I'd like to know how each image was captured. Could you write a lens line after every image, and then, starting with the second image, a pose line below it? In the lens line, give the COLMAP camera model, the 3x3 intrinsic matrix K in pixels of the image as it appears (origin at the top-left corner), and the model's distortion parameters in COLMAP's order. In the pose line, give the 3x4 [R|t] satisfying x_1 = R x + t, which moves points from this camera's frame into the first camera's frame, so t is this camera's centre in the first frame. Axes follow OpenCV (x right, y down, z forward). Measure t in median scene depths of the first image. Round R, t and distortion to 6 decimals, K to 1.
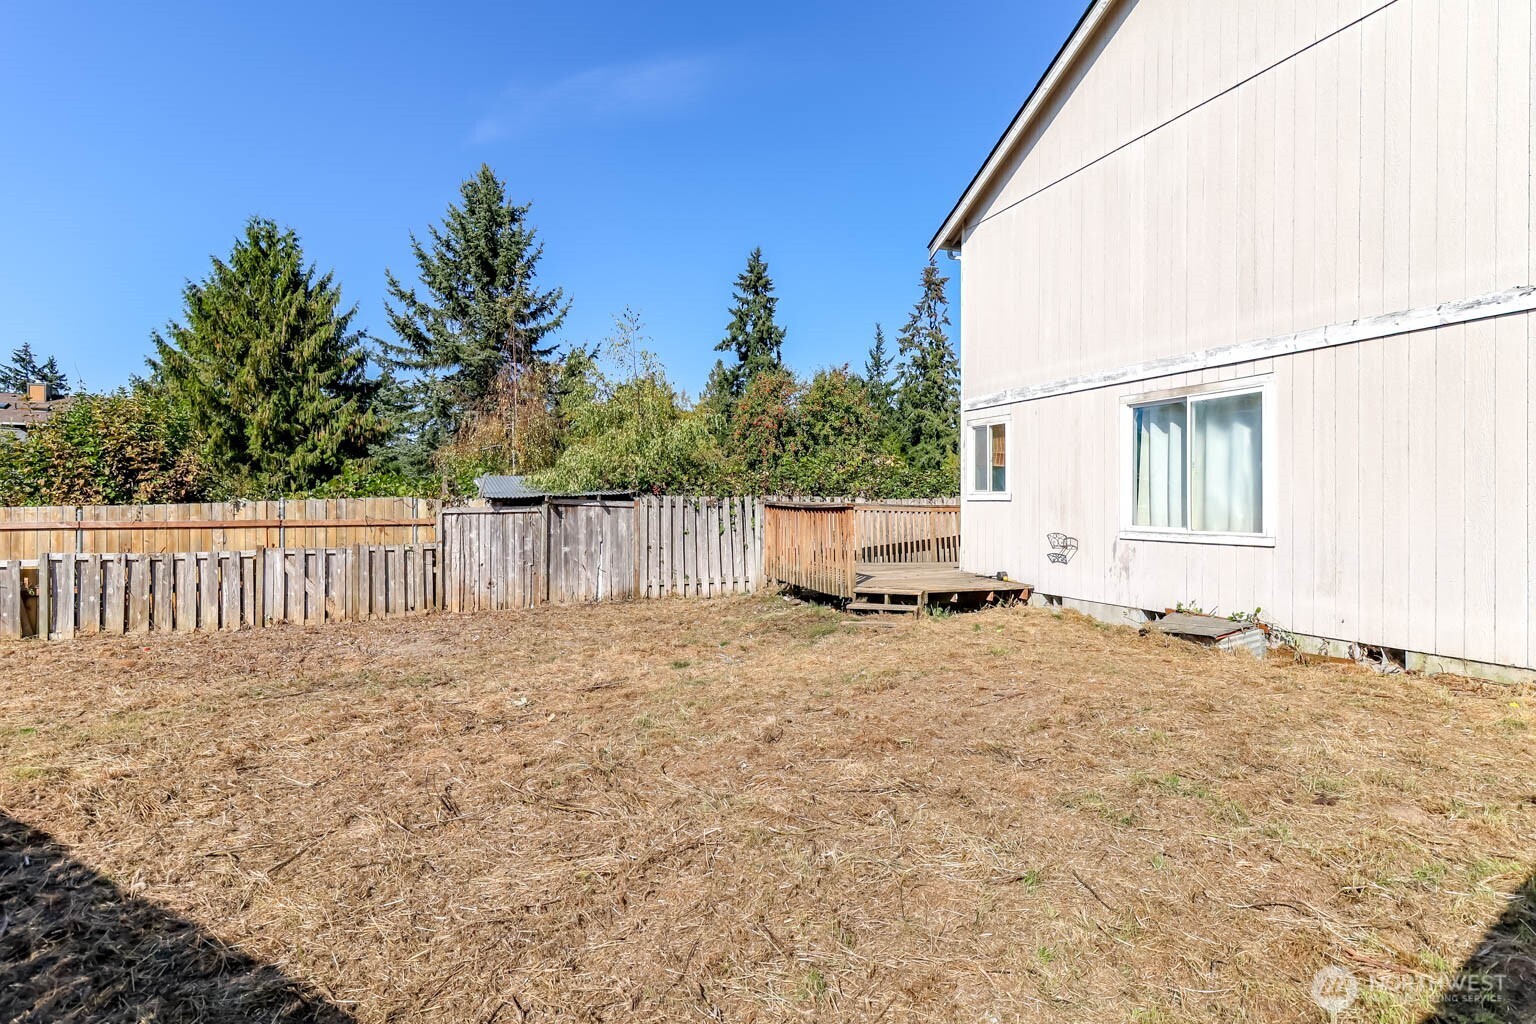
lens RADIAL K [[791.3, 0, 770.6], [0, 791.3, 507.5], [0, 0, 1]] dist [0.002720, 0.000640]
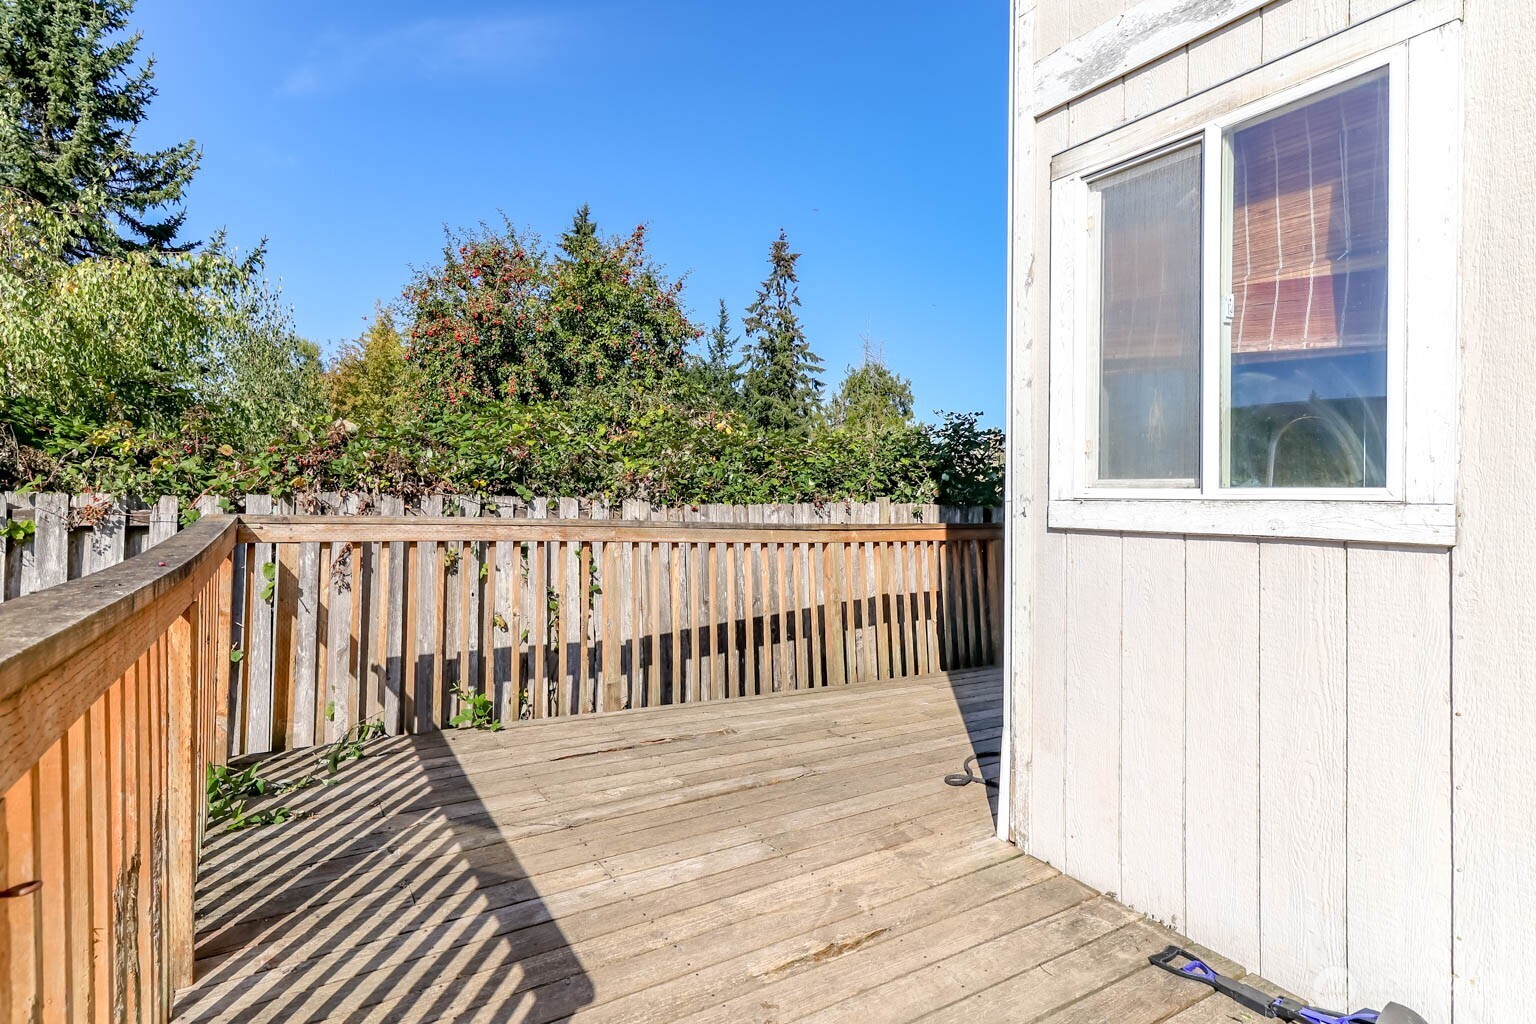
lens RADIAL K [[760.1, 0, 728.0], [0, 760.1, 498.5], [0, 0, 1]] dist [-0.001418, -0.000702]
pose [[0.990141, 0.009862, 0.139723, 0.026453], [-0.009320, 0.999946, -0.004535, -0.003029], [-0.139761, 0.003188, 0.990180, 0.160625]]
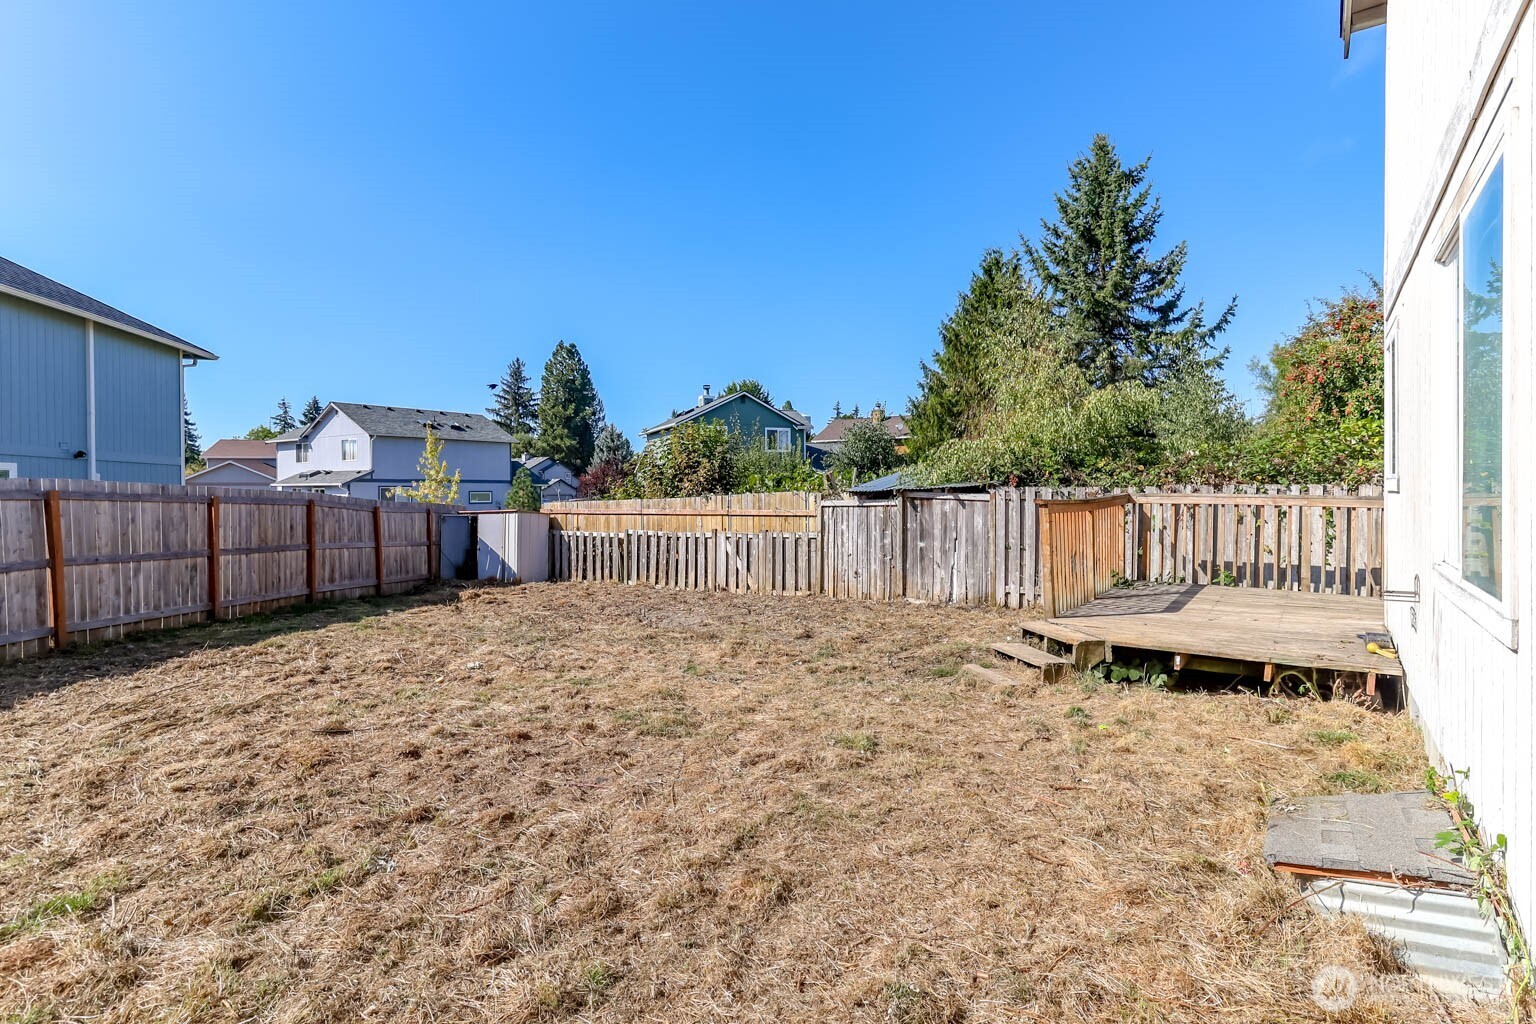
lens RADIAL K [[770.9, 0, 768.1], [0, 770.9, 503.2], [0, 0, 1]] dist [0.000591, 0.000132]
pose [[0.521134, 0.006148, -0.853453, 0.093658], [0.002582, 0.999958, 0.008780, -0.001243], [0.853471, -0.006779, 0.521096, 0.076425]]
